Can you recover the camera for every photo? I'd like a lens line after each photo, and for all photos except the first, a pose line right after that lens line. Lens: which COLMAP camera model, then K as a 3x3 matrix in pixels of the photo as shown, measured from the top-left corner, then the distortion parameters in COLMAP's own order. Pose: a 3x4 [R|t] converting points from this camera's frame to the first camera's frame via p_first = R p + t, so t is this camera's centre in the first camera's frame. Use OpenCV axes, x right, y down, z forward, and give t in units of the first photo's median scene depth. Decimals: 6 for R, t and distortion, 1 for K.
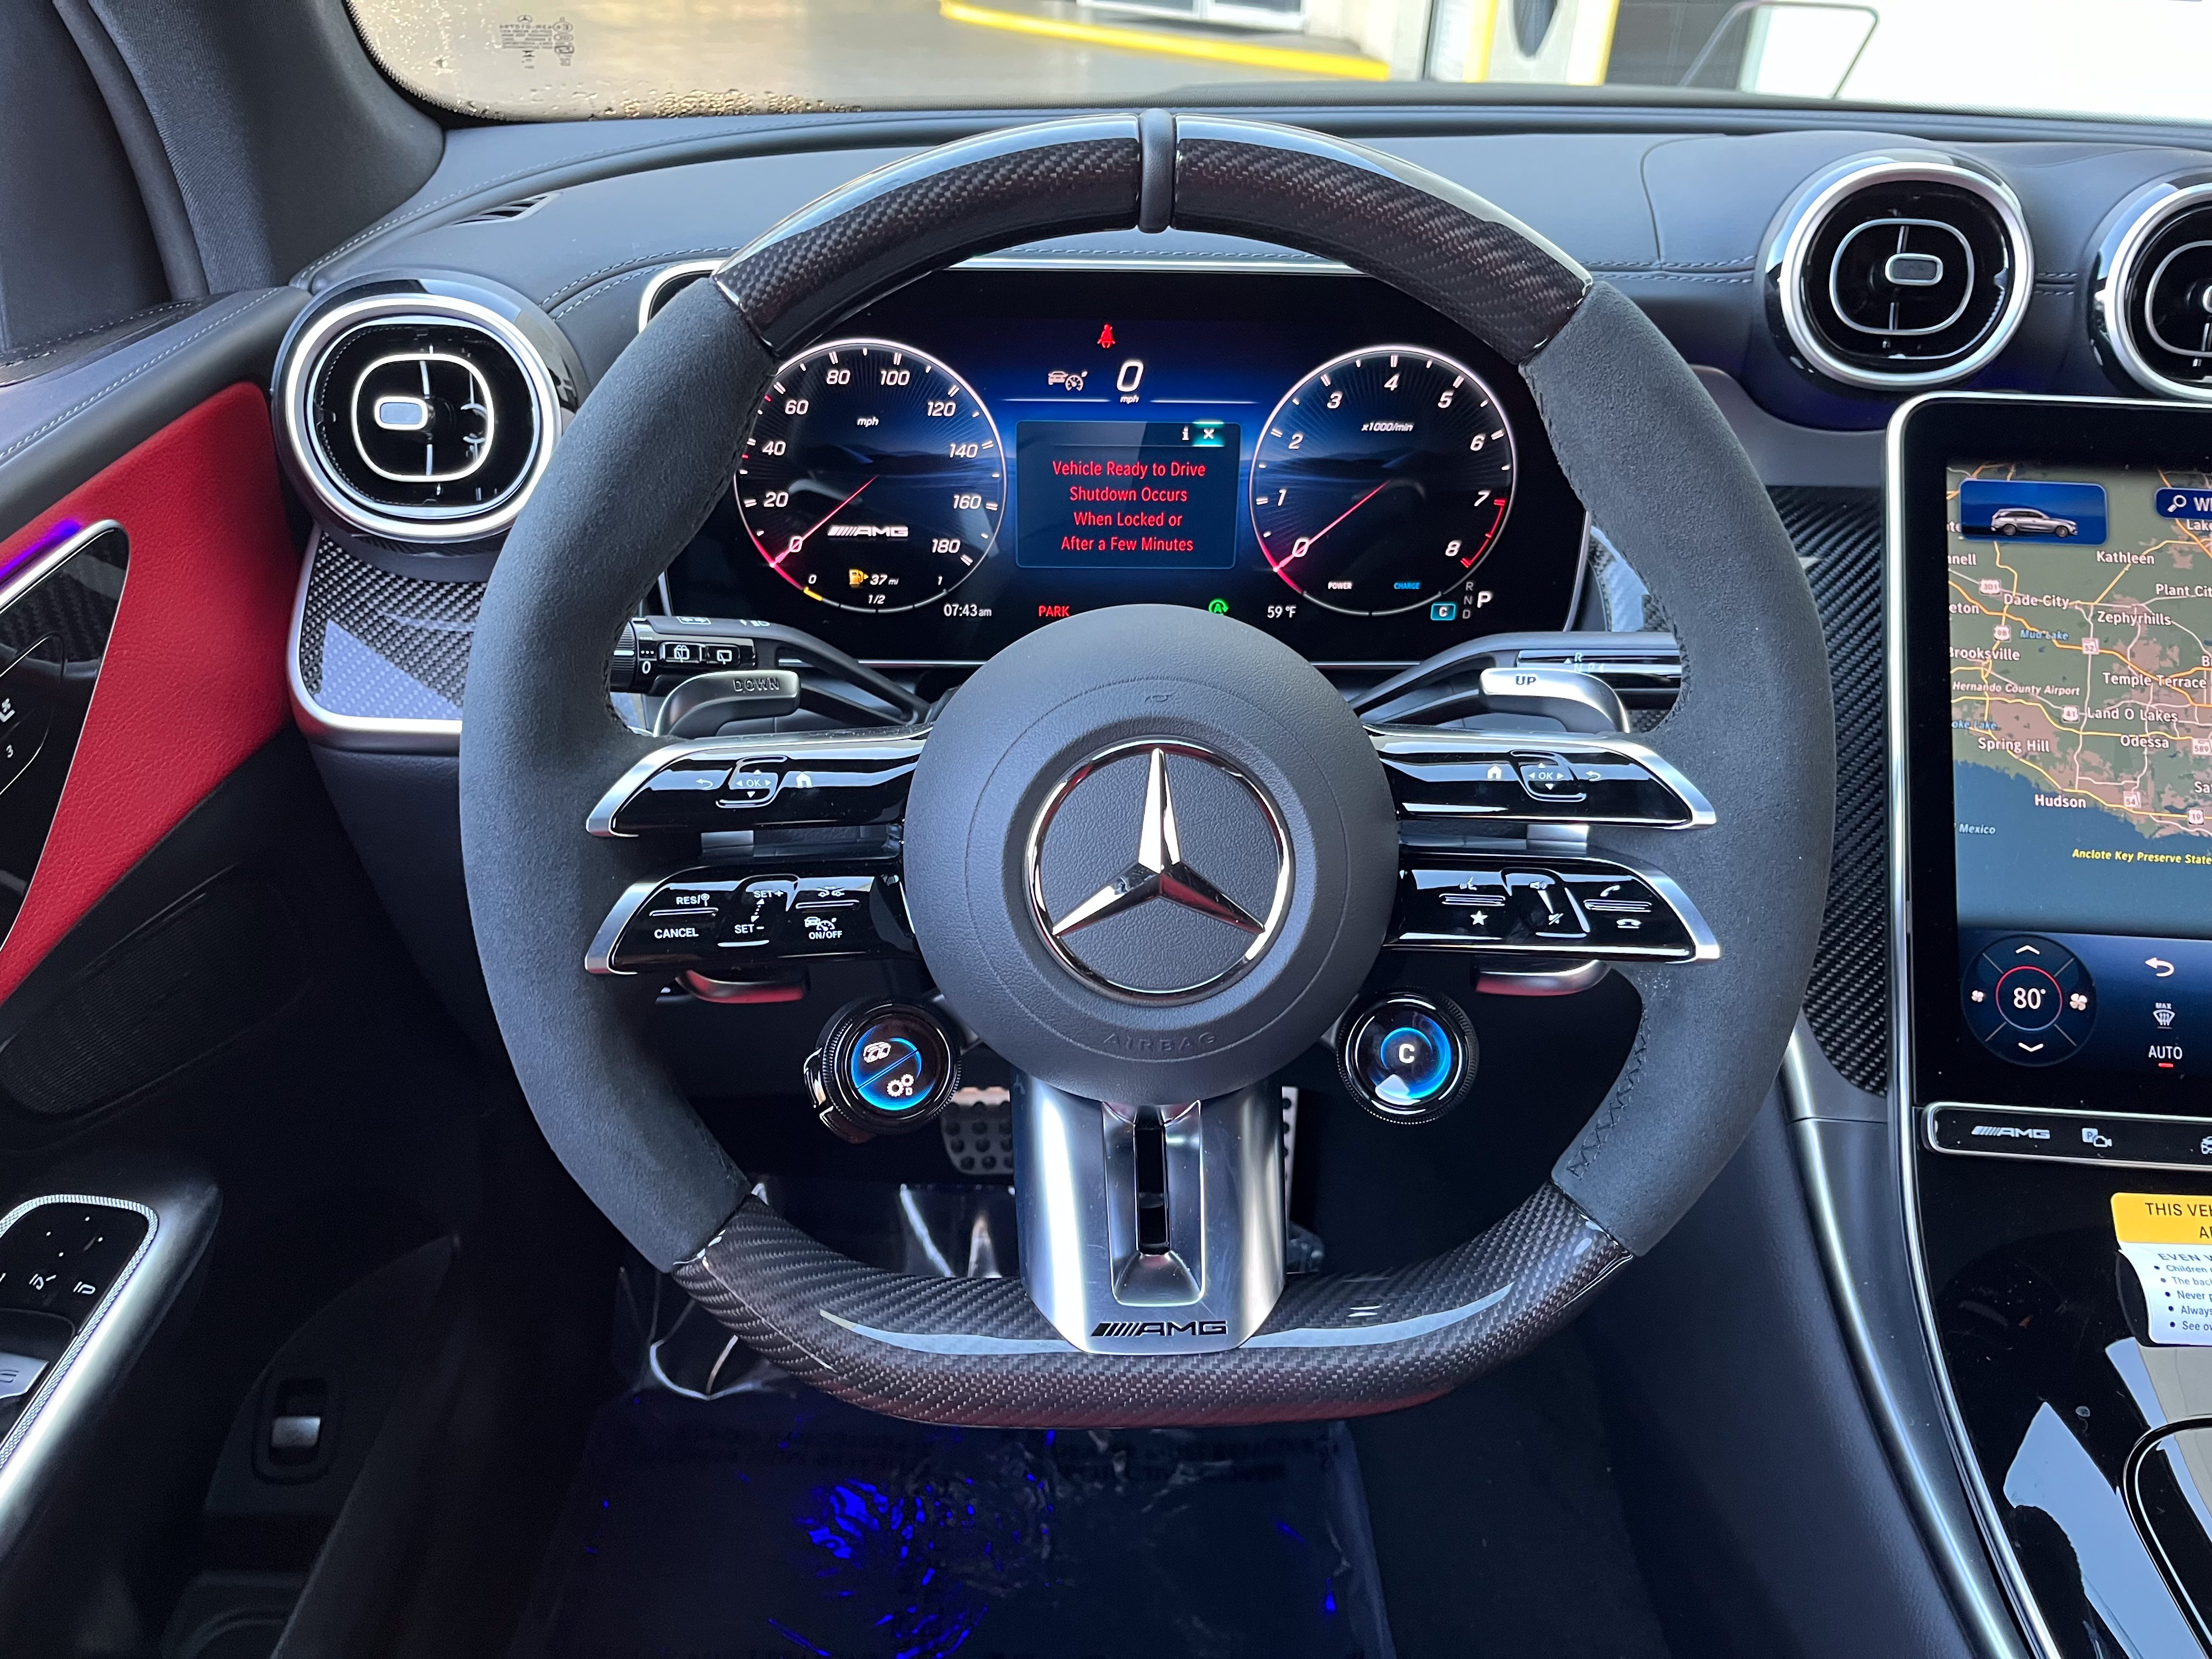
lens RADIAL K [[1688.1, 0, 1151.6], [0, 1688.1, 845.3], [0, 0, 1]] dist [0.079404, -0.000538]
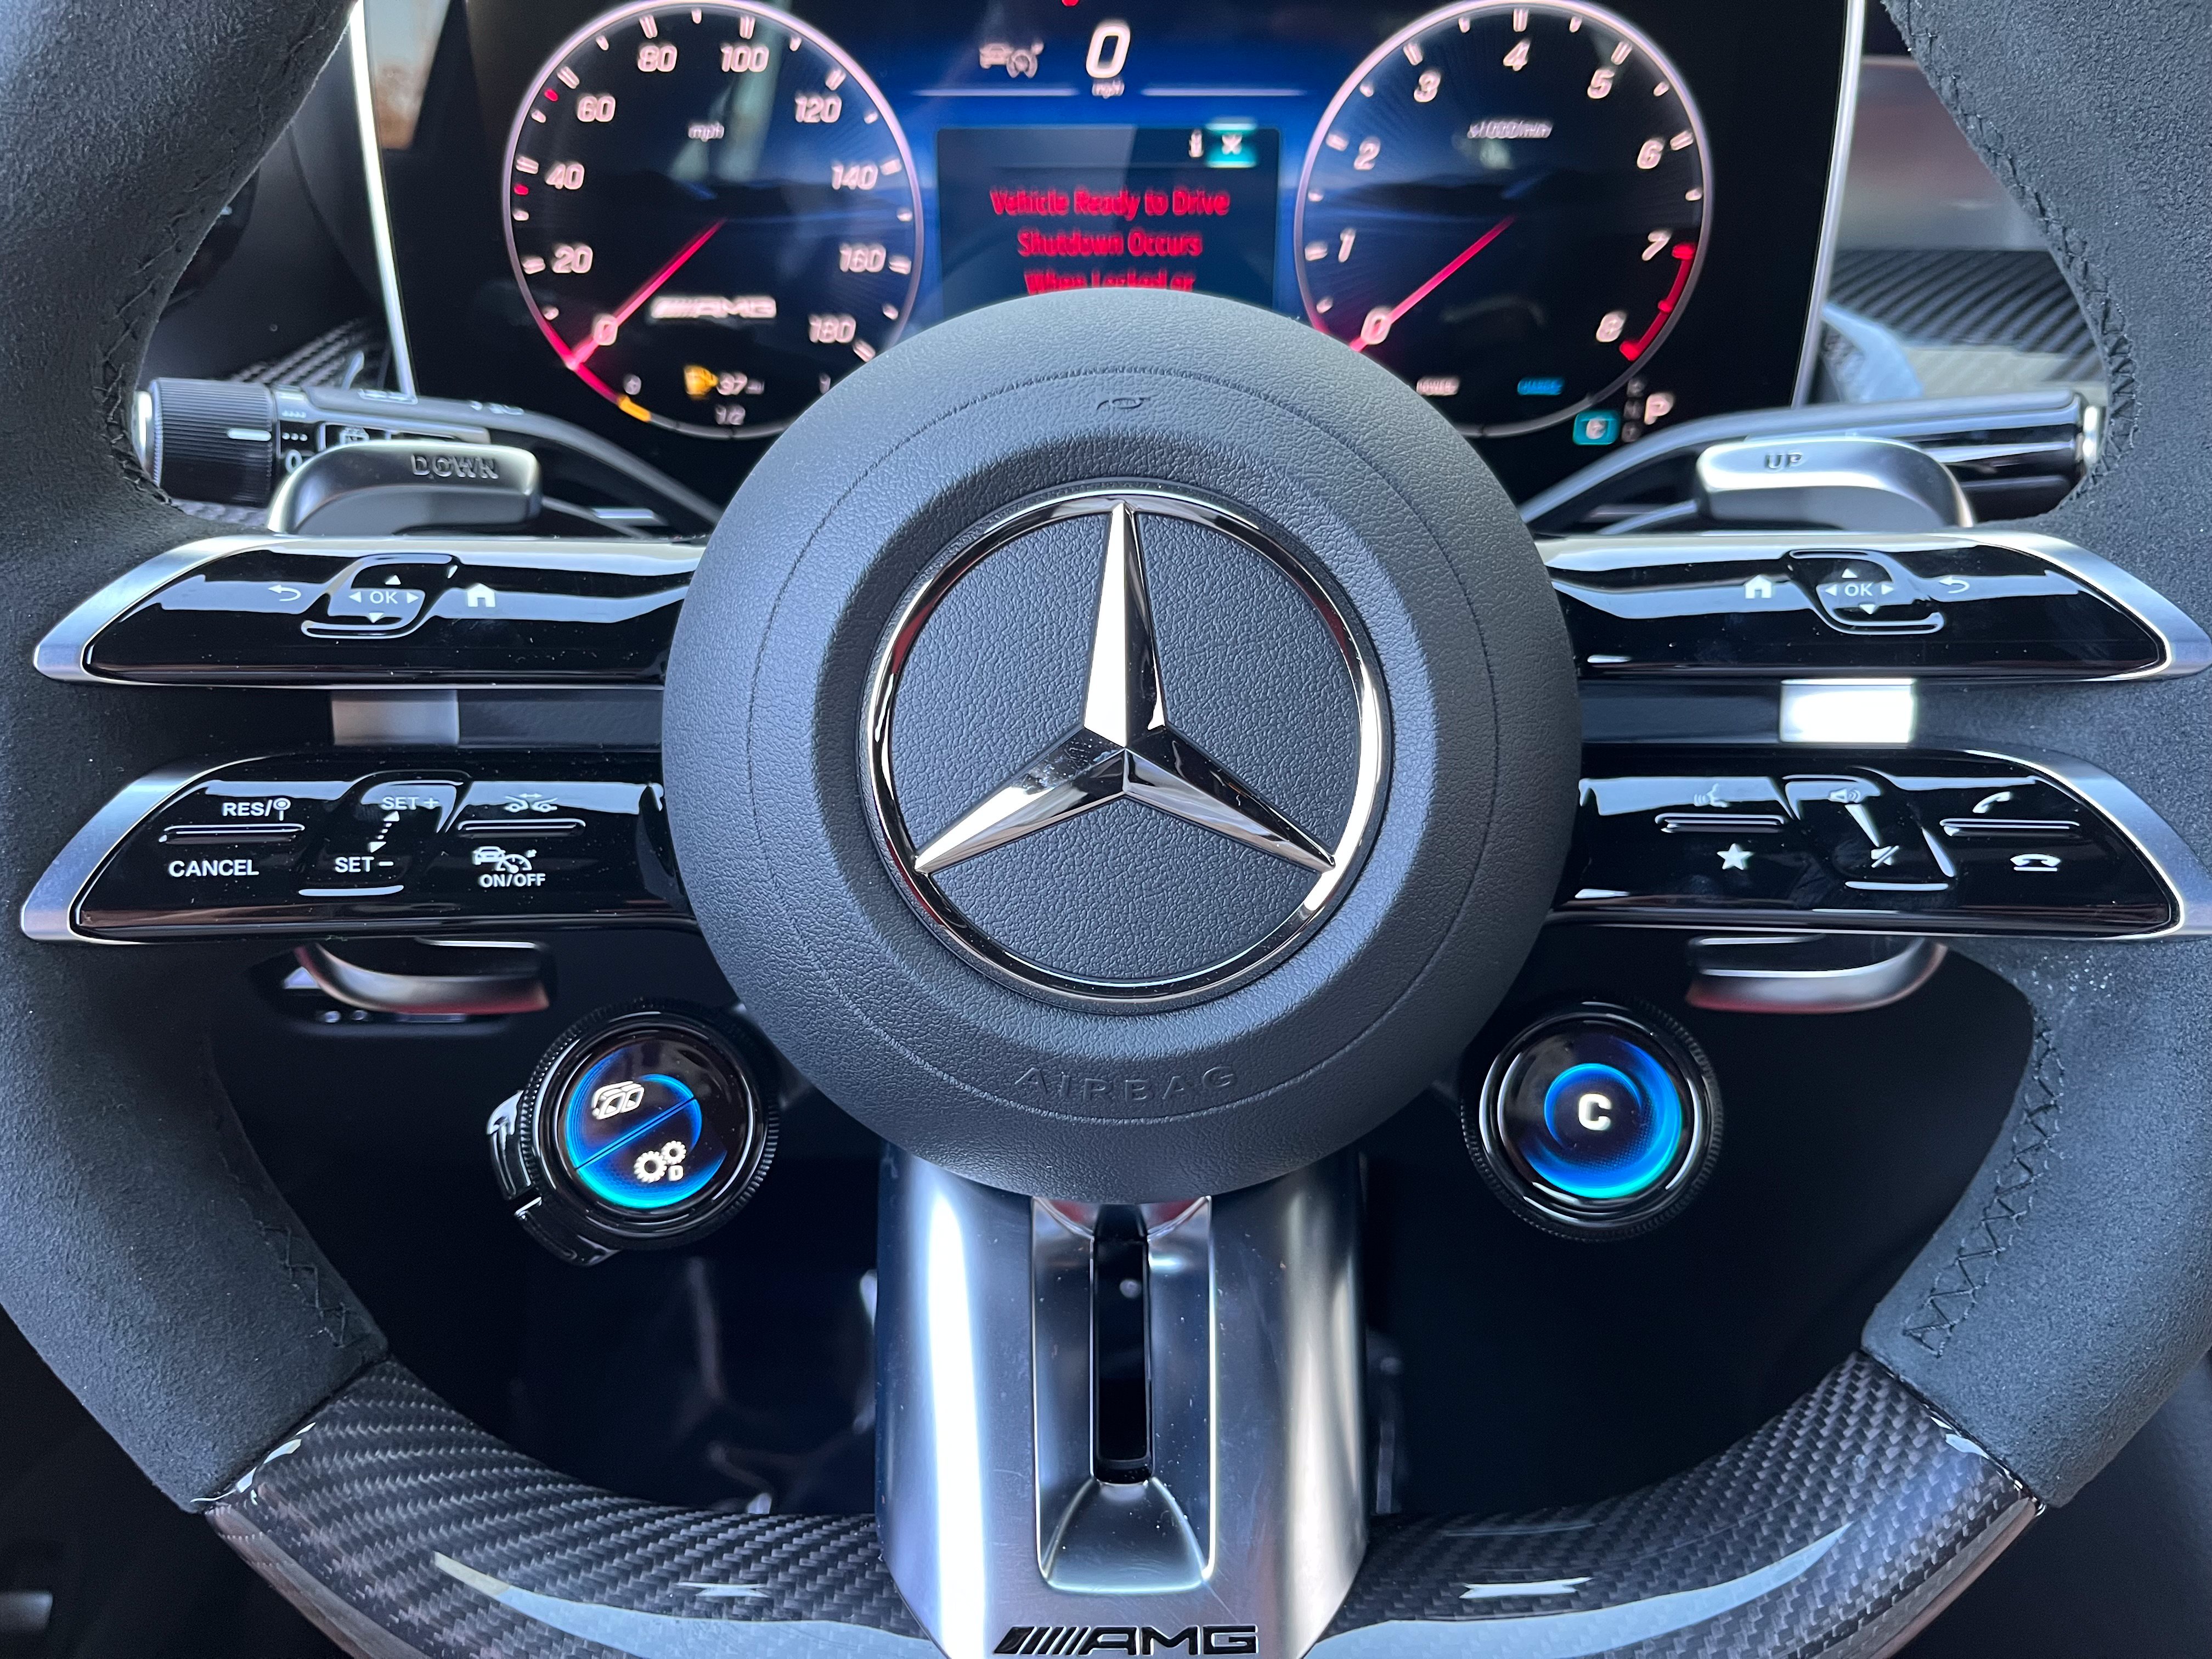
lens RADIAL K [[1730.7, 0, 1106.0], [0, 1730.7, 829.5], [0, 0, 1]] dist [0.007492, -0.004163]
pose [[0.999094, 0.002625, -0.042485, 0.019355], [-0.004352, 0.999165, -0.040618, 0.056673], [0.042343, 0.040766, 0.998271, 0.444123]]
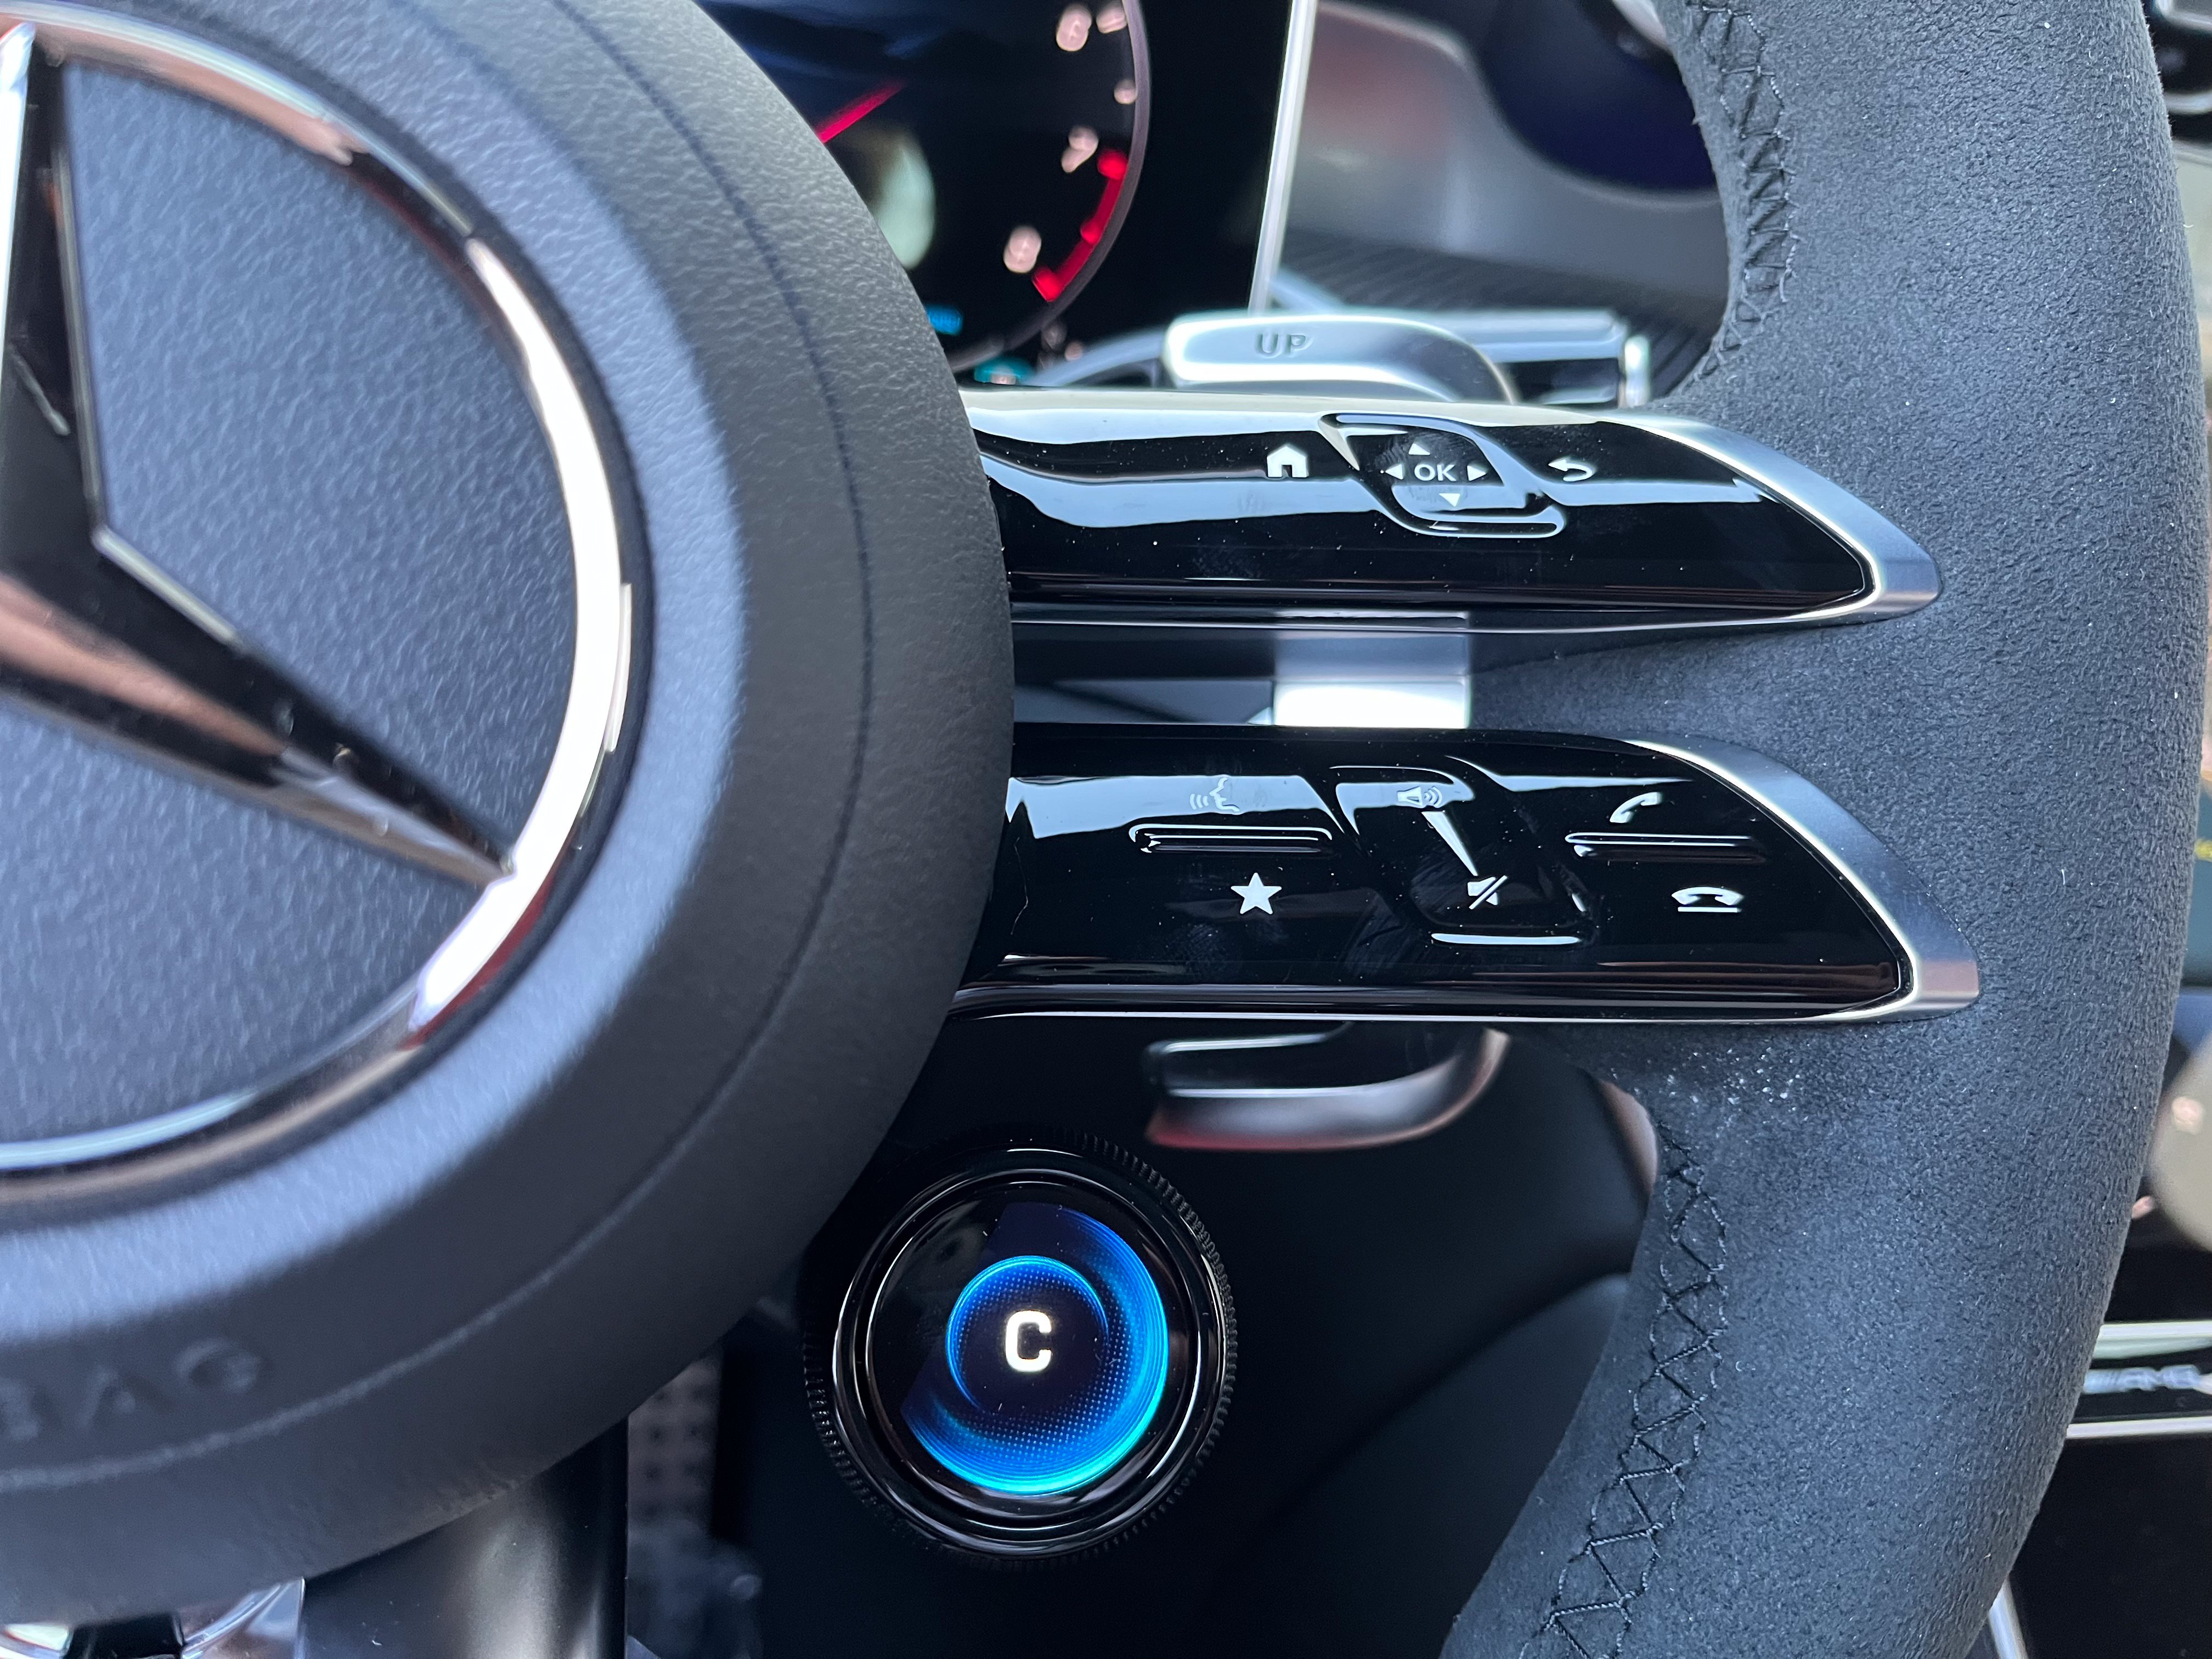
lens RADIAL K [[1730.7, 0, 1106.0], [0, 1730.7, 829.5], [0, 0, 1]] dist [0.007492, -0.004163]
pose [[0.951912, 0.024760, 0.305369, 0.066186], [0.011920, 0.992981, -0.117669, 0.068082], [-0.306139, 0.115650, 0.944936, 0.694097]]
